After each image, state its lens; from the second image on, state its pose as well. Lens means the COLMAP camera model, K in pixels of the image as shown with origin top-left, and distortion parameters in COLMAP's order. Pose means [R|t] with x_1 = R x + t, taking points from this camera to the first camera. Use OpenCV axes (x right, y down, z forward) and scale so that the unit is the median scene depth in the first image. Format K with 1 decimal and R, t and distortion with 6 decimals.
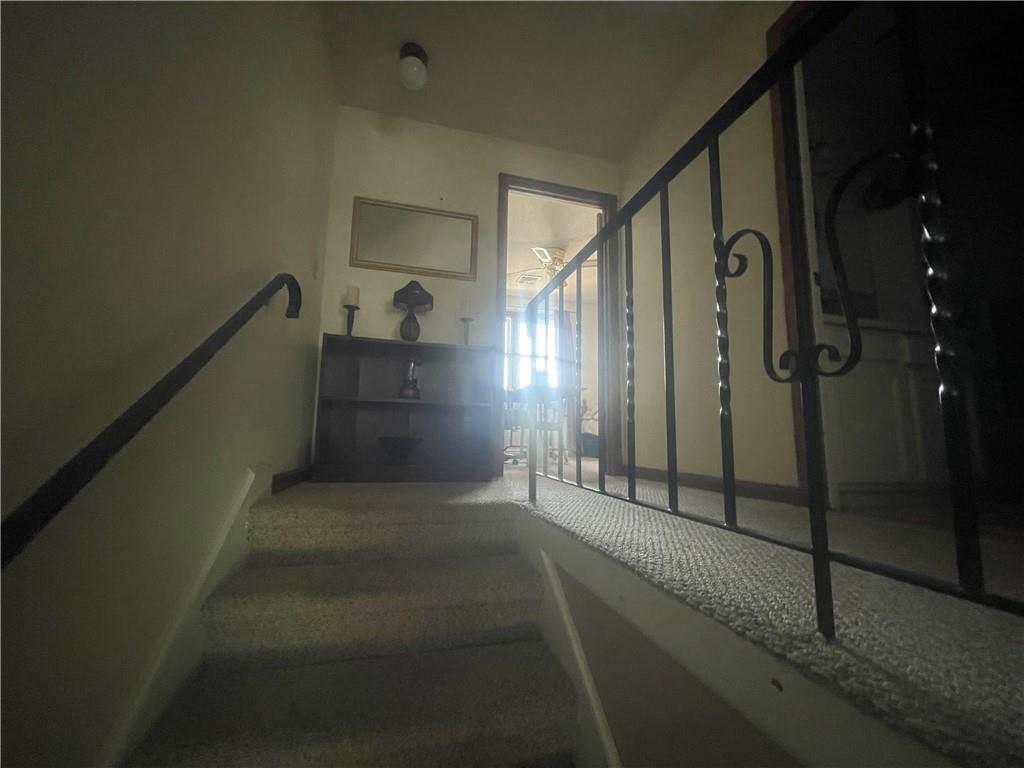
lens RADIAL K [[418.5, 0, 511.2], [0, 418.5, 384.4], [0, 0, 1]] dist [-0.001412, 0.000305]
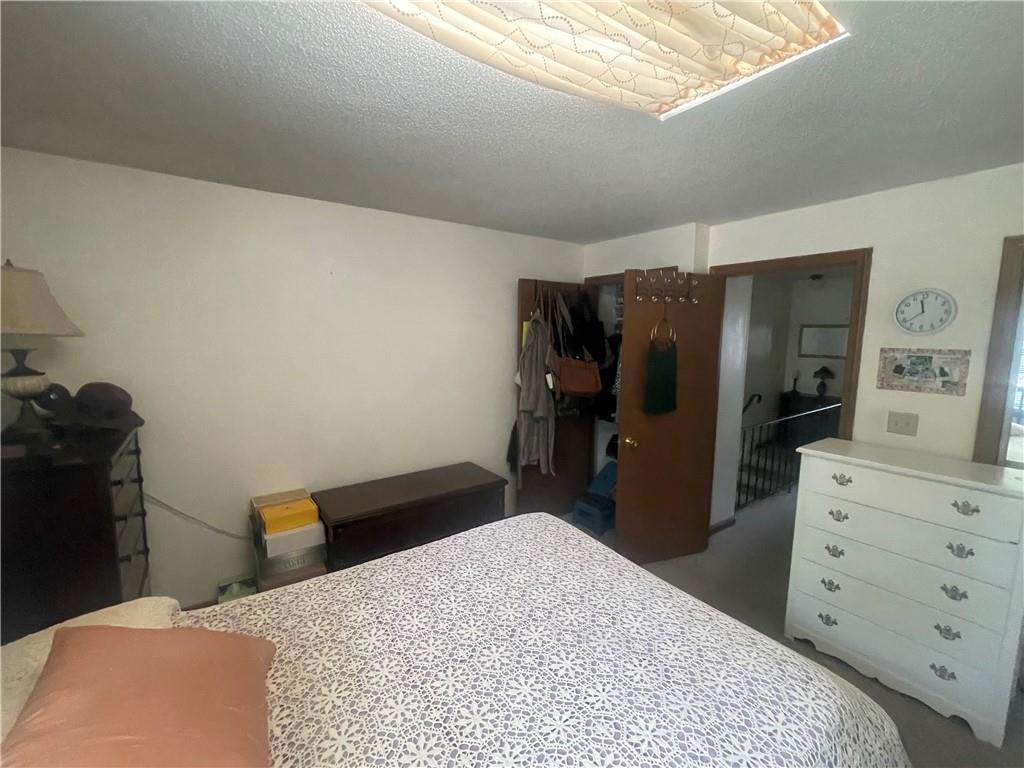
lens RADIAL K [[418.5, 0, 511.2], [0, 418.5, 384.4], [0, 0, 1]] dist [-0.001412, 0.000305]
pose [[0.356704, 0.102773, -0.928547, 1.325564], [0.116760, 0.981233, 0.153458, -0.727160], [0.926892, -0.163156, 0.338010, -1.413017]]
